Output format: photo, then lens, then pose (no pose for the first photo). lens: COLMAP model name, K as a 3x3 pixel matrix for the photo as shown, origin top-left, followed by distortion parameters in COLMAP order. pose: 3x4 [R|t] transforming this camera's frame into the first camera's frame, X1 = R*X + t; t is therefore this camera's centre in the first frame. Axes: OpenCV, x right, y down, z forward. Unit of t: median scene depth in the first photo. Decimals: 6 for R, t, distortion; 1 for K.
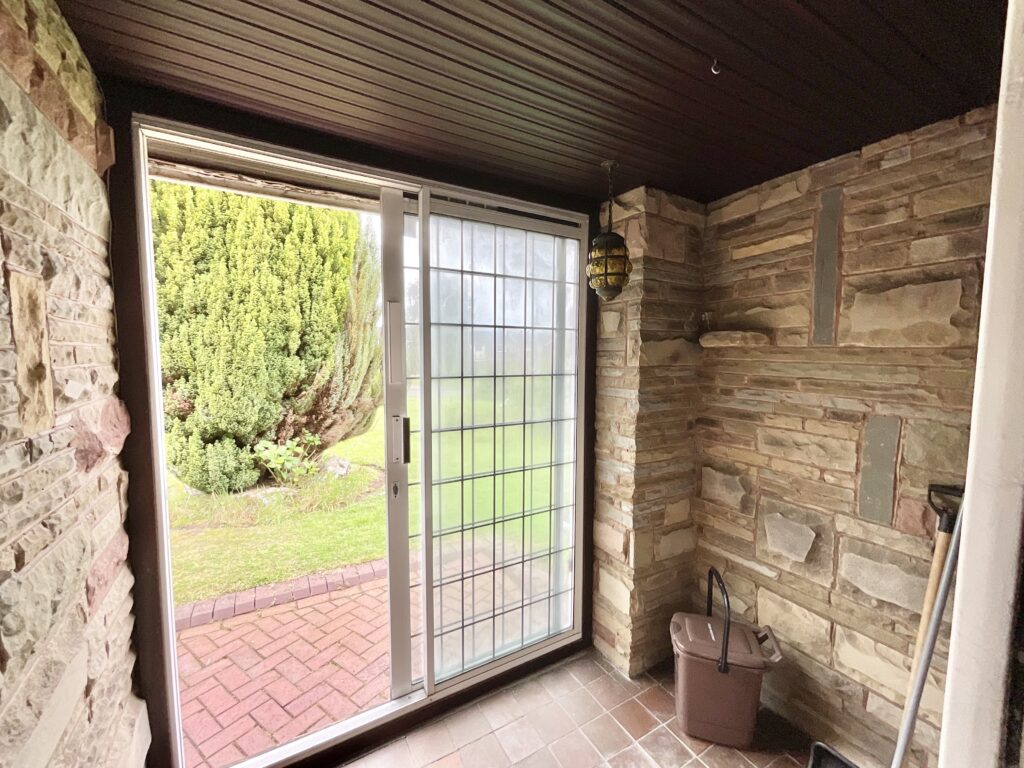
lens RADIAL K [[416.0, 0, 510.7], [0, 416.0, 382.9], [0, 0, 1]] dist [-0.002925, -0.000108]
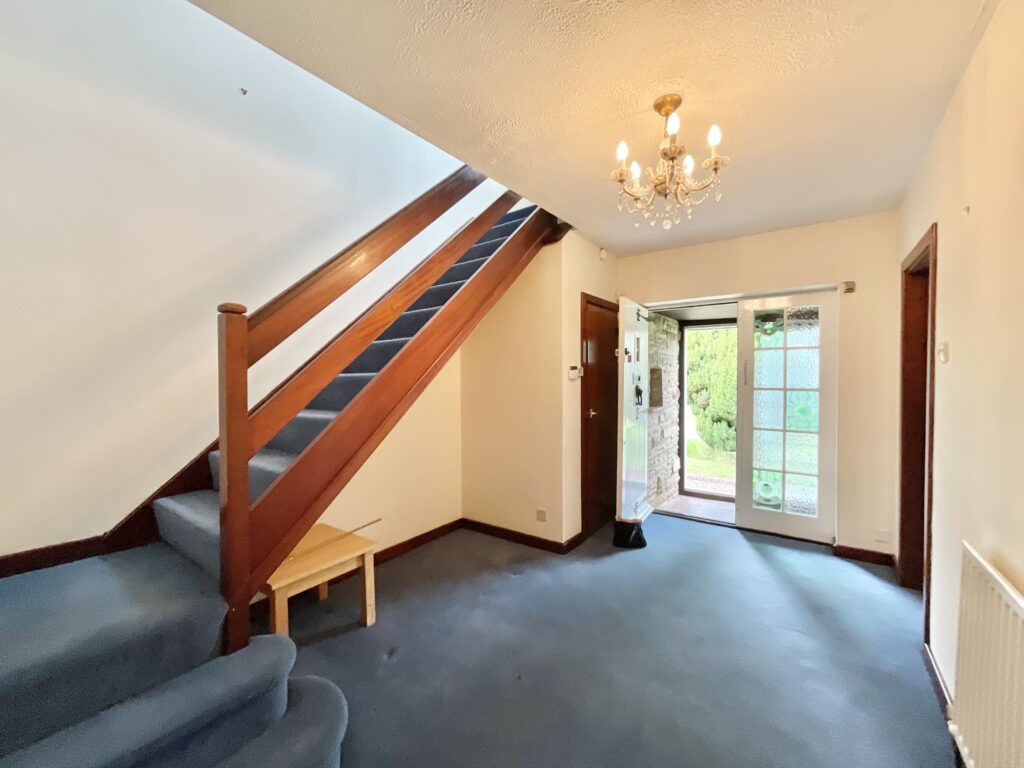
lens RADIAL K [[416.0, 0, 510.7], [0, 416.0, 382.9], [0, 0, 1]] dist [-0.002925, -0.000108]
pose [[0.405751, 0.008325, -0.913946, 0.746230], [-0.059583, 0.998072, -0.017361, 0.051203], [0.912040, 0.061499, 0.405465, -0.764390]]
